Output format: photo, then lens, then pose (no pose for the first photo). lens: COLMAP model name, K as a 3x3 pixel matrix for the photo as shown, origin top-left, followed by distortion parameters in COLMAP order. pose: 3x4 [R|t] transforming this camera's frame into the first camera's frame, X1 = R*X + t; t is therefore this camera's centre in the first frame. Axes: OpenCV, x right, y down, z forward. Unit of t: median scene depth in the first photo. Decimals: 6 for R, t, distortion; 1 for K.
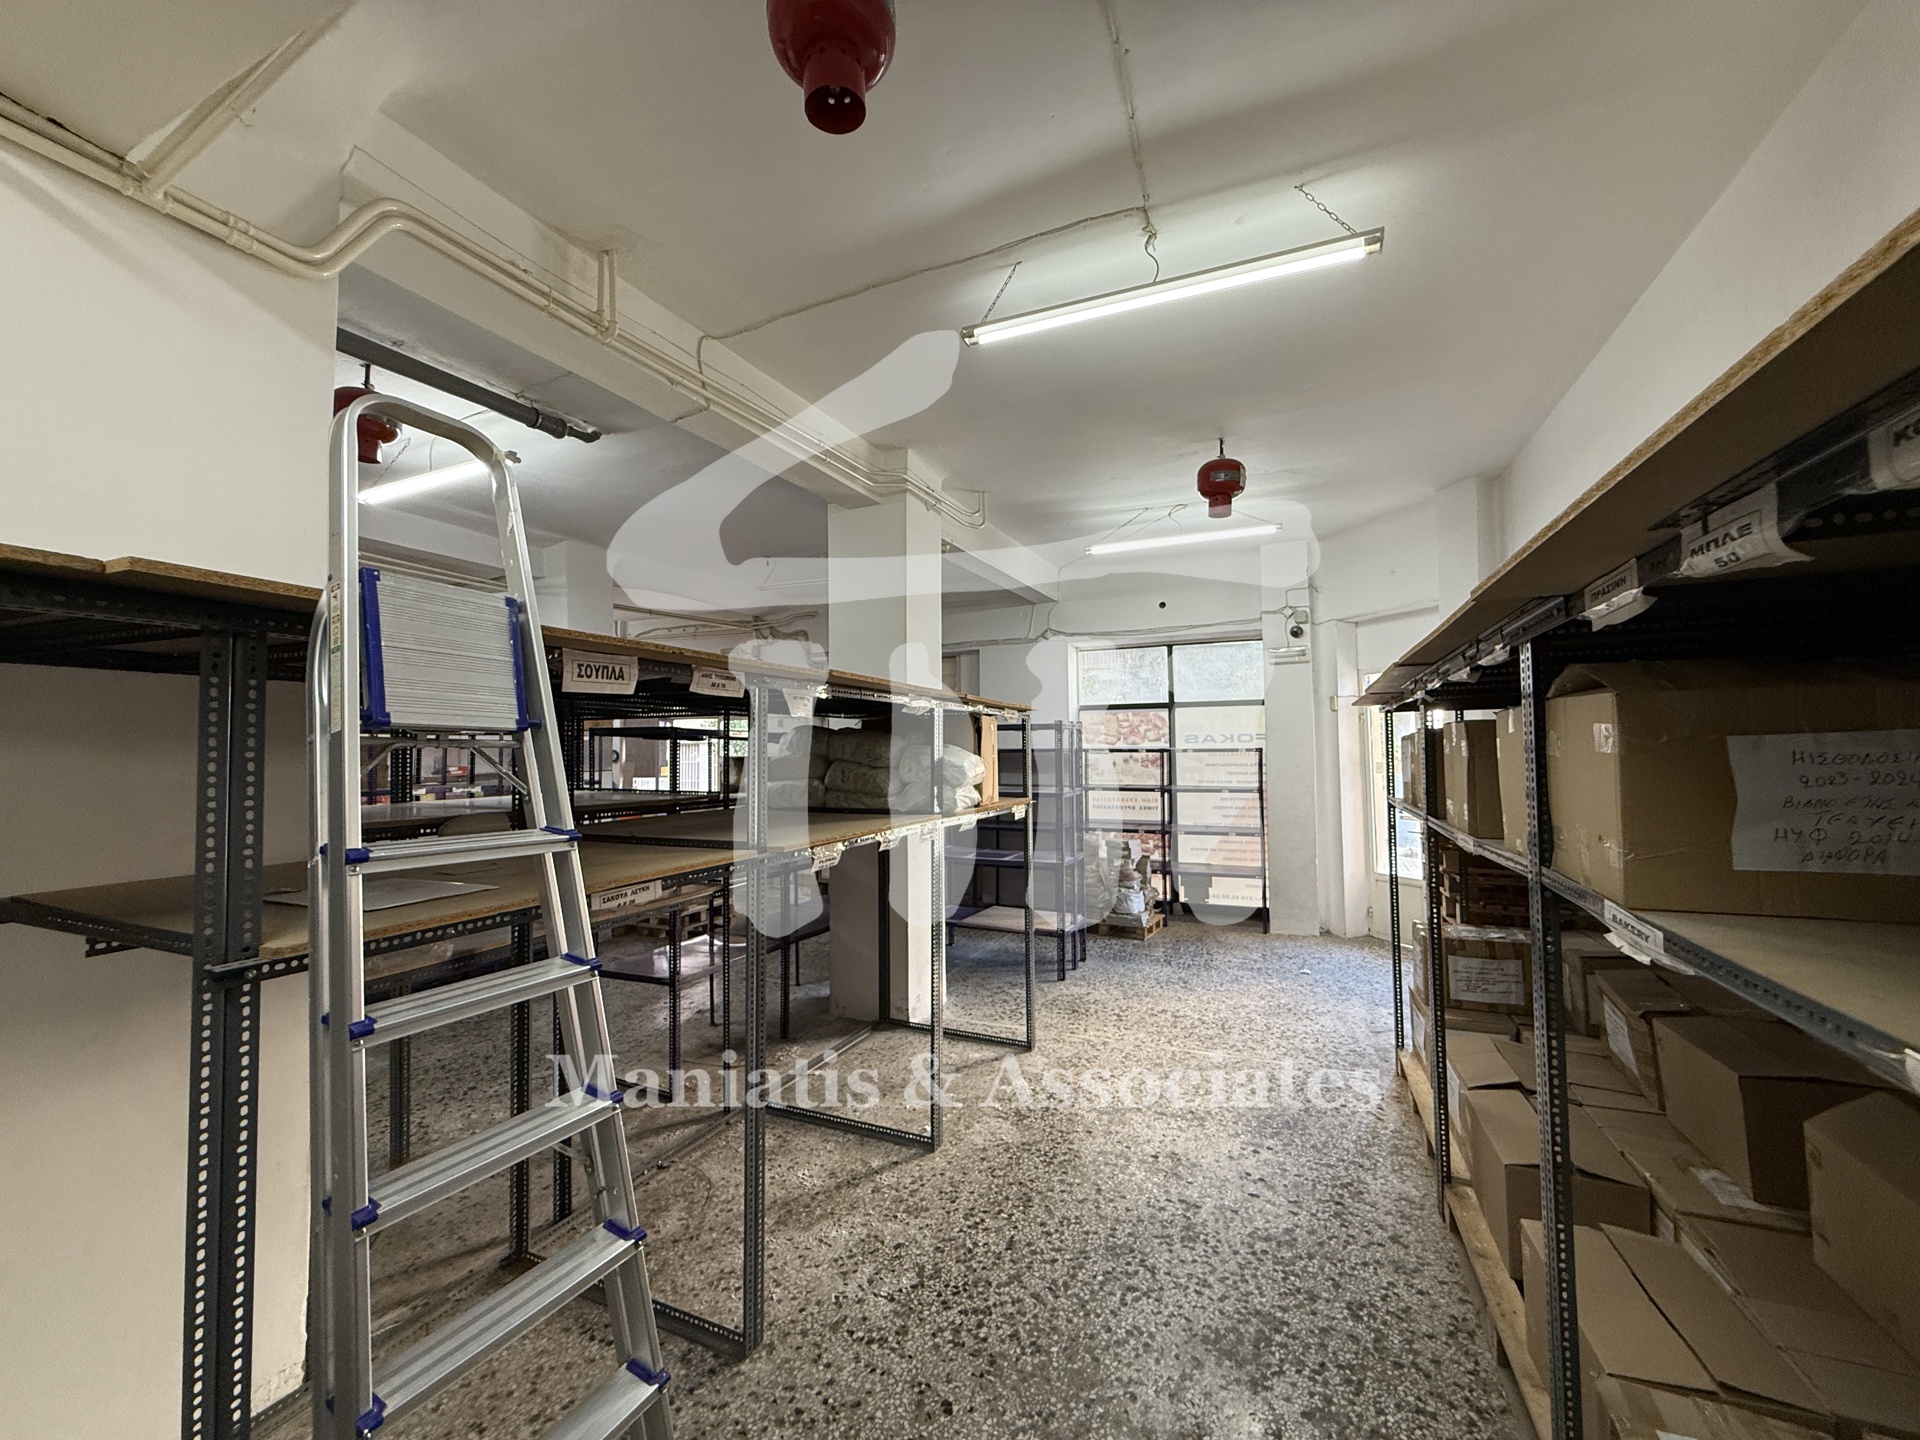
lens RADIAL K [[766.7, 0, 955.2], [0, 766.7, 719.5], [0, 0, 1]] dist [-0.000525, 0.000069]
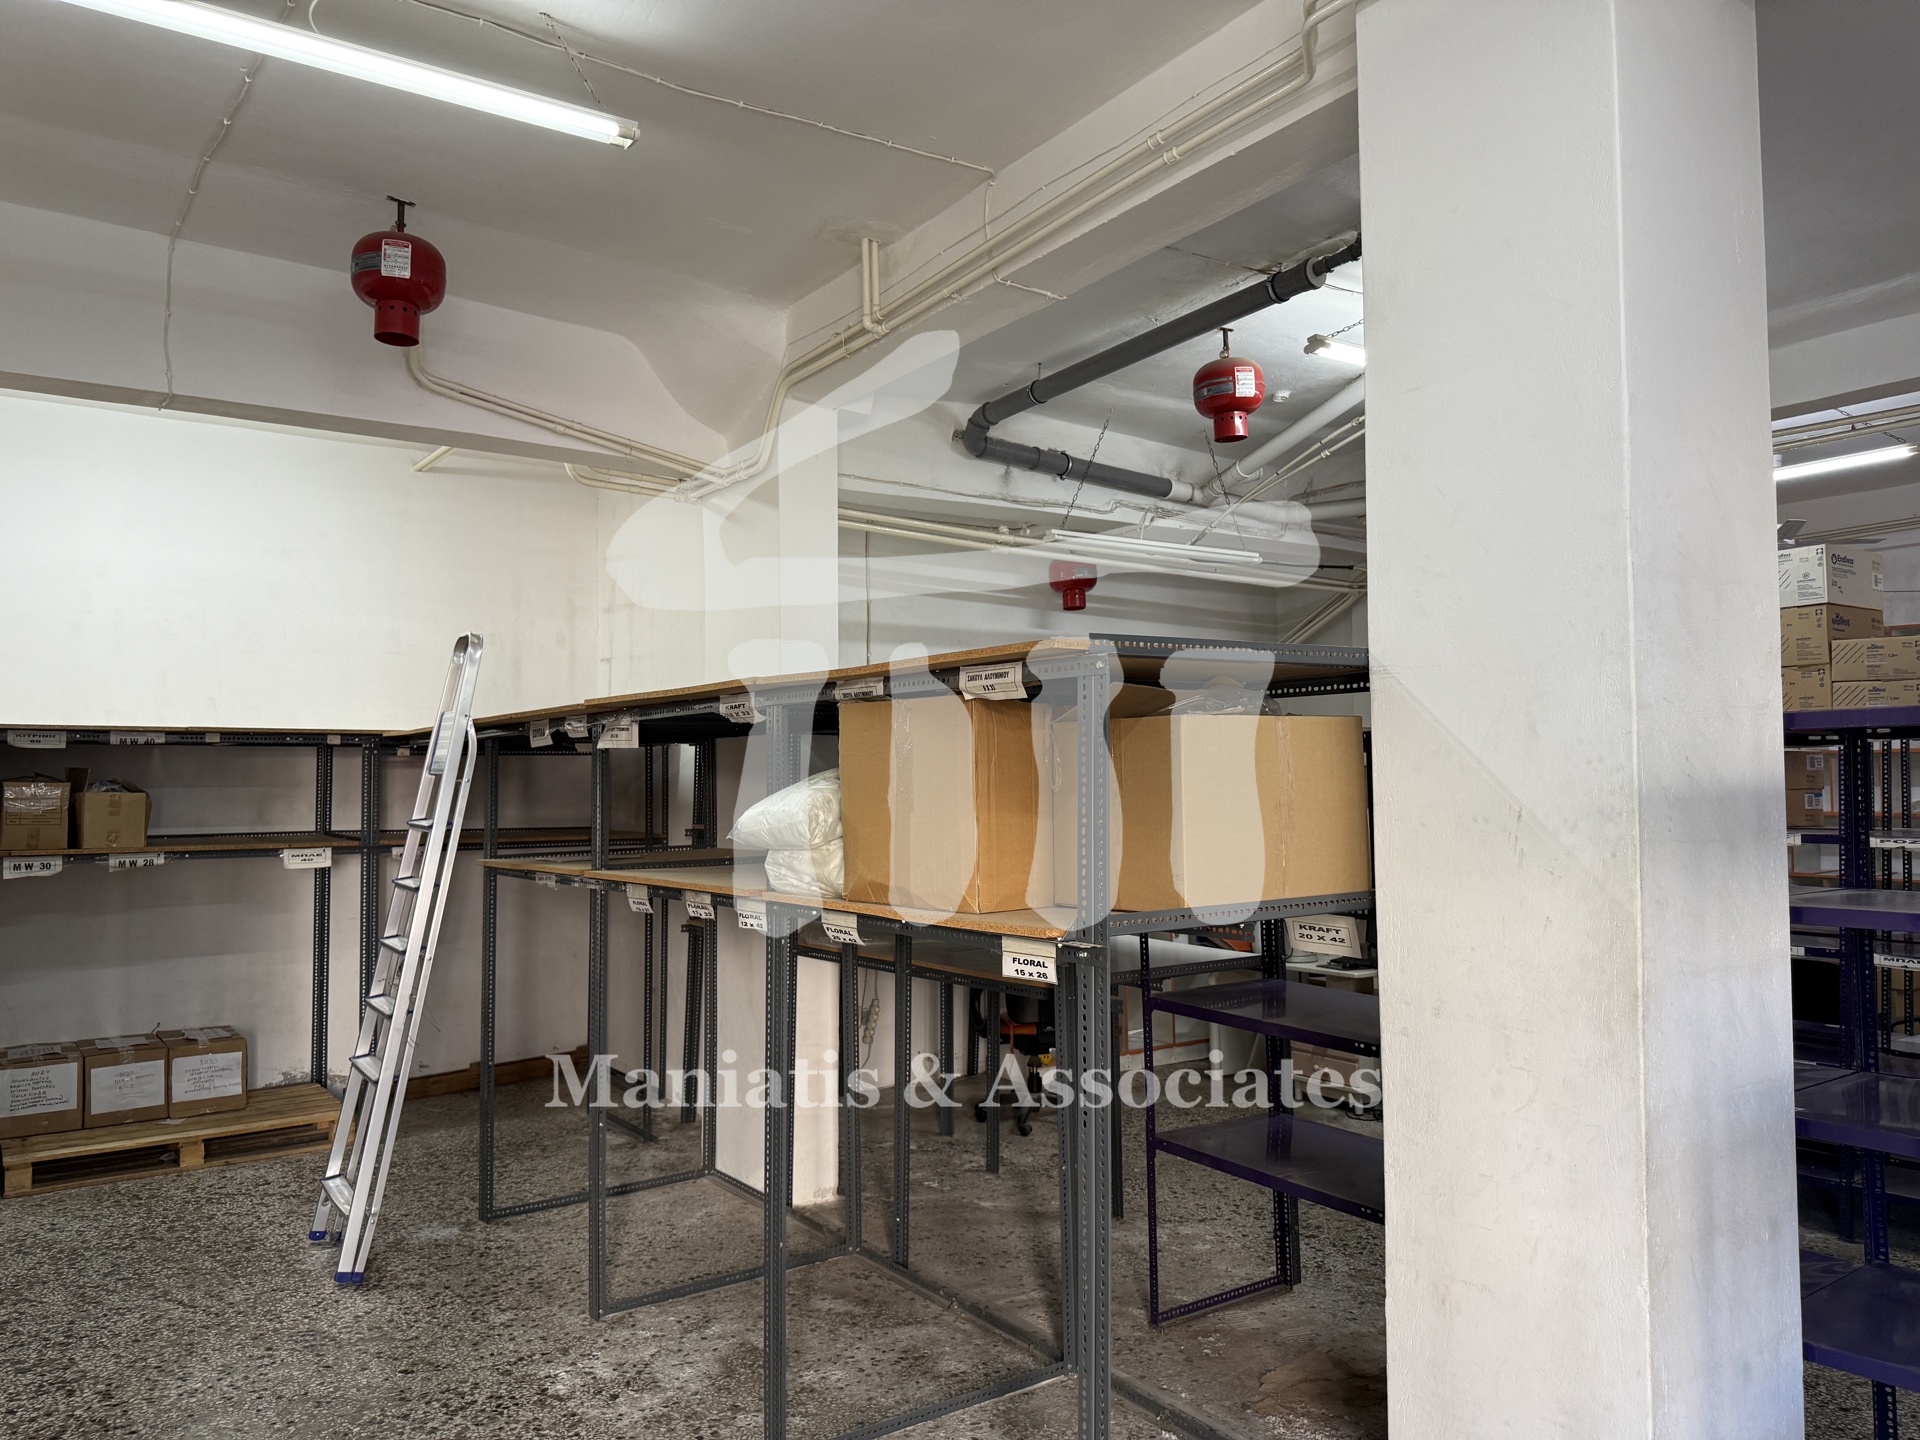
lens RADIAL K [[1365.0, 0, 950.9], [0, 1365.0, 739.6], [0, 0, 1]] dist [0.057812, -0.067661]
pose [[-0.510911, -0.016095, -0.859483, 0.761126], [0.047946, 0.997735, -0.047185, 0.062161], [0.858296, -0.065316, -0.508982, 1.582001]]
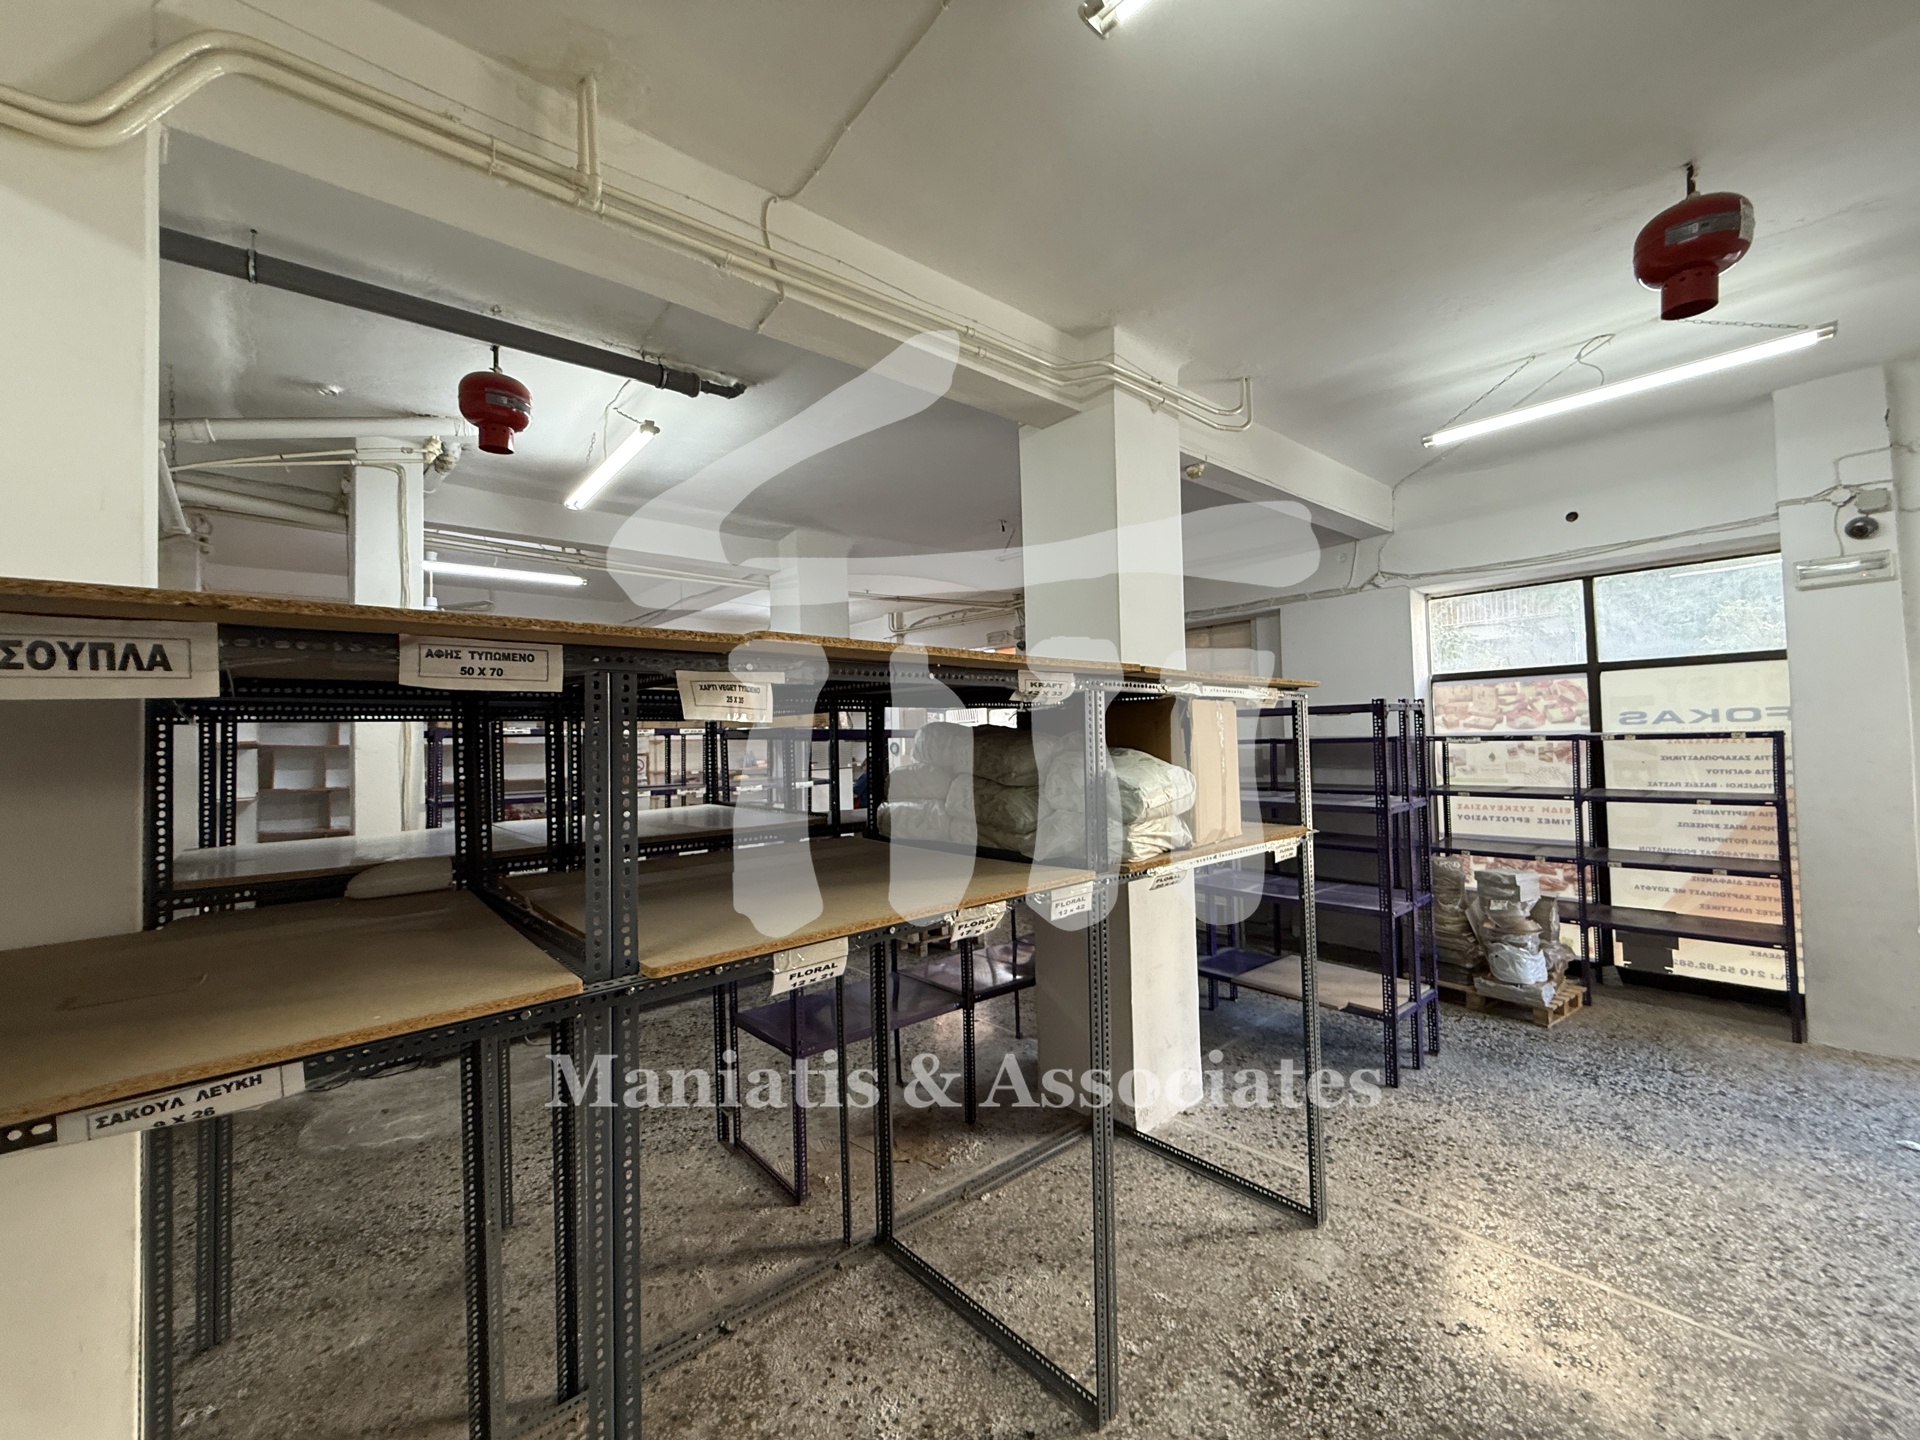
lens RADIAL K [[764.6, 0, 955.2], [0, 764.6, 719.7], [0, 0, 1]] dist [-0.000035, -0.000106]
pose [[0.909816, -0.024850, -0.414267, 0.124025], [0.033899, 0.999320, 0.014505, -0.004762], [0.413625, -0.027240, 0.910040, 0.396125]]
